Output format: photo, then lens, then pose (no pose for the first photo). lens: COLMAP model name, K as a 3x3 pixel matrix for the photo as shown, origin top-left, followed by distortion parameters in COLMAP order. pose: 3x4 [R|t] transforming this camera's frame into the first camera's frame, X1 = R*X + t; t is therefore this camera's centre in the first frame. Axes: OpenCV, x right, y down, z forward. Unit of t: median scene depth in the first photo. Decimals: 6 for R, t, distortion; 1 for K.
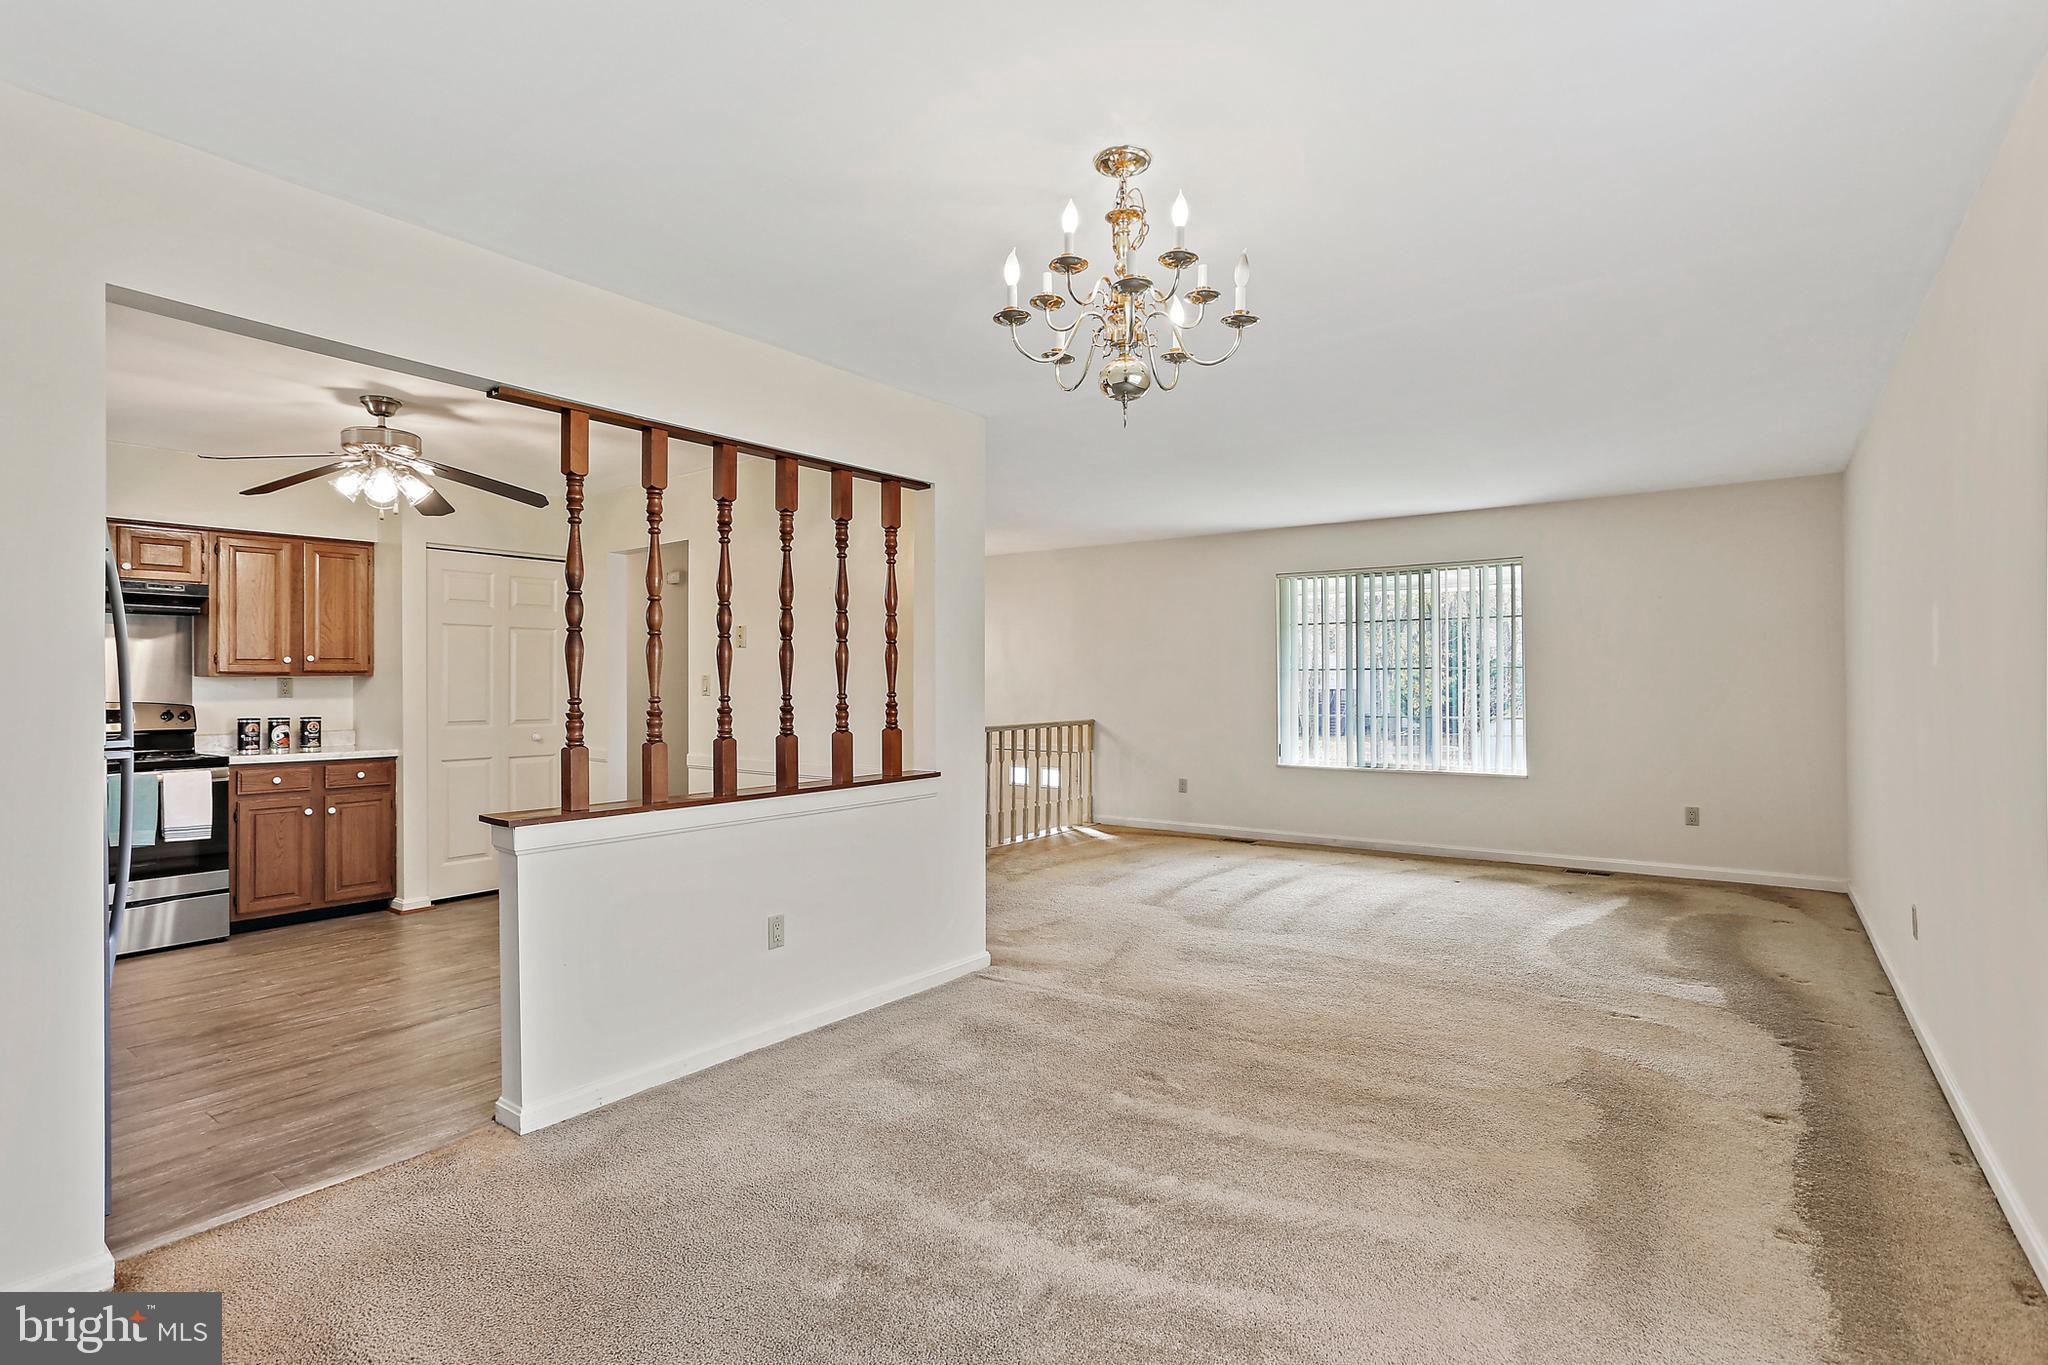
lens RADIAL K [[994.5, 0, 1026.4], [0, 994.5, 670.0], [0, 0, 1]] dist [0.001727, 0.000000]
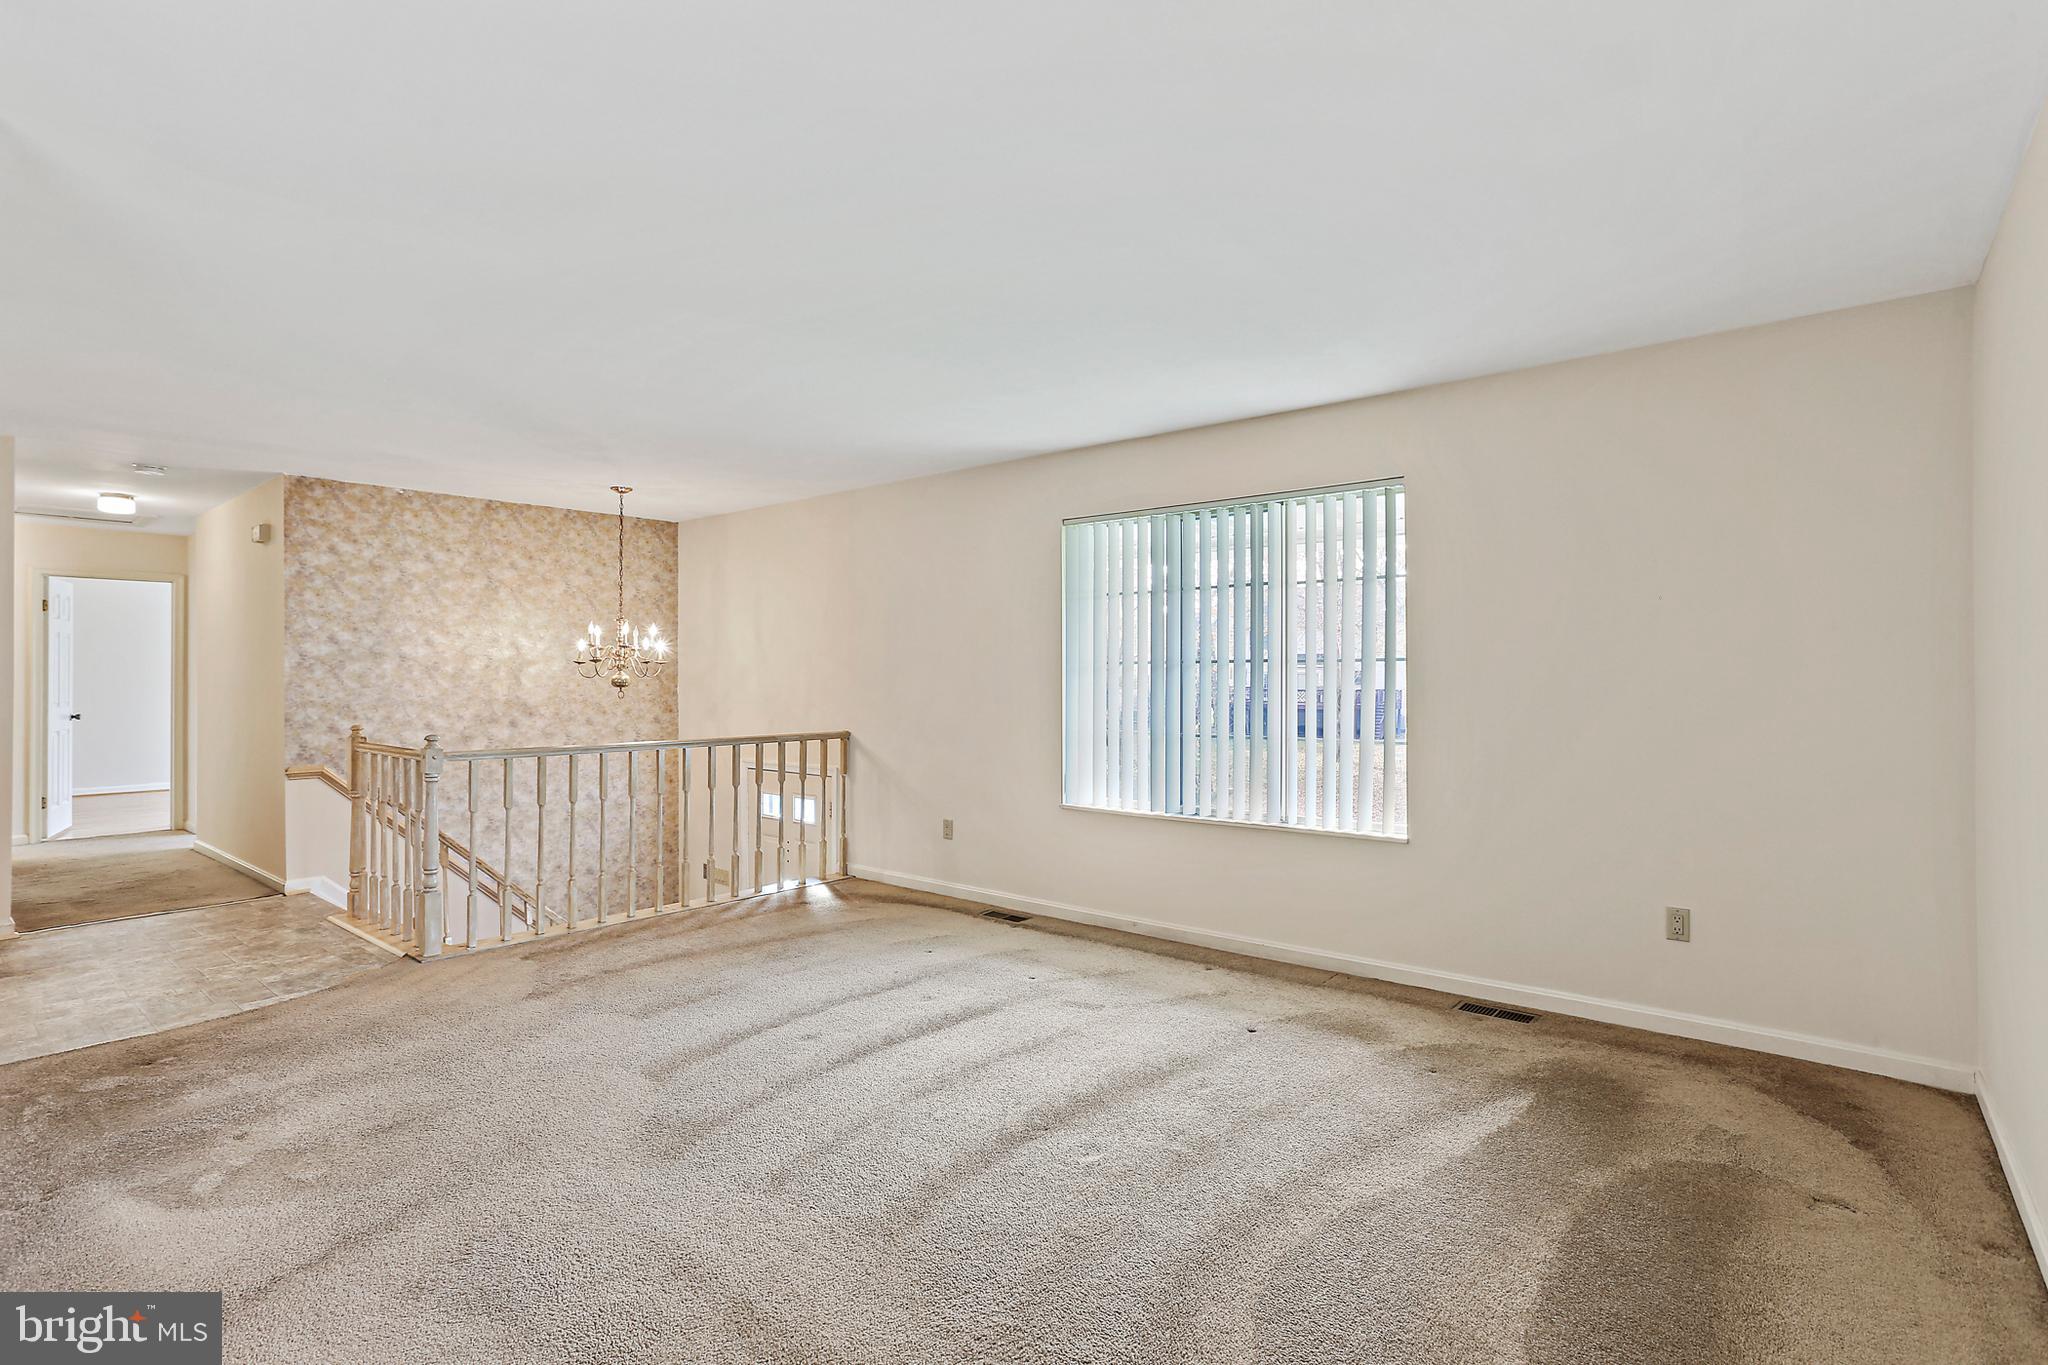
lens RADIAL K [[980.2, 0, 1024.0], [0, 980.2, 682.5], [0, 0, 1]] dist [0.002210, 0.001041]
pose [[0.997944, 0.006488, -0.063767, 0.284947], [-0.005437, 0.999847, 0.016642, 0.002289], [0.063865, -0.016261, 0.997826, 0.362459]]
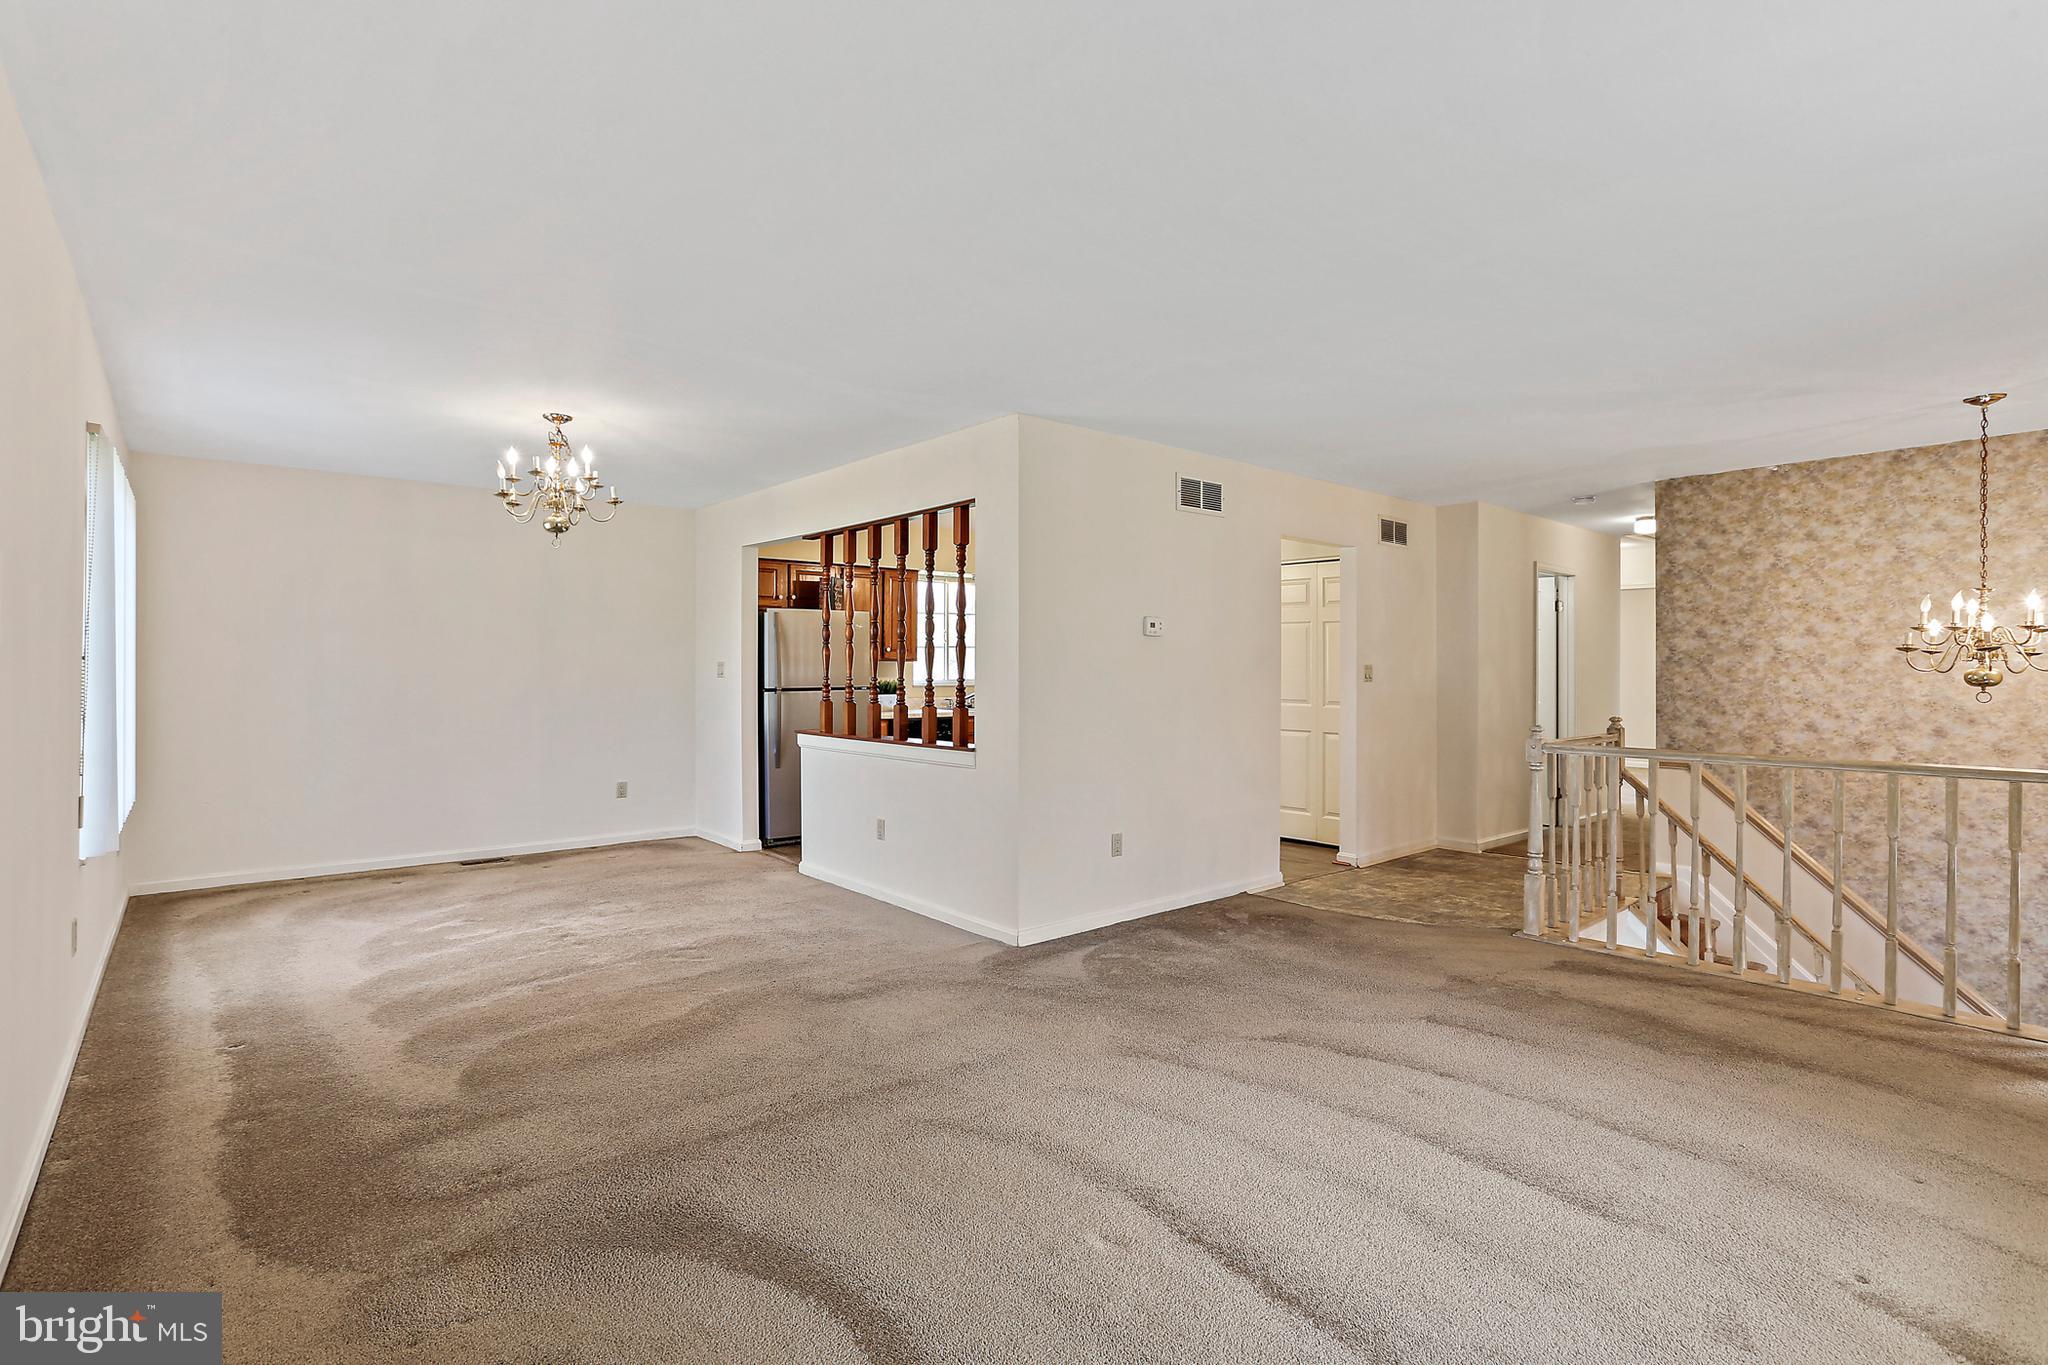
lens RADIAL K [[994.5, 0, 1026.4], [0, 994.5, 670.0], [0, 0, 1]] dist [0.001727, 0.000000]
pose [[-0.201870, 0.004488, -0.979402, 0.581127], [0.007423, 0.999968, 0.003052, 0.006777], [0.979384, -0.006654, -0.201897, 0.750859]]
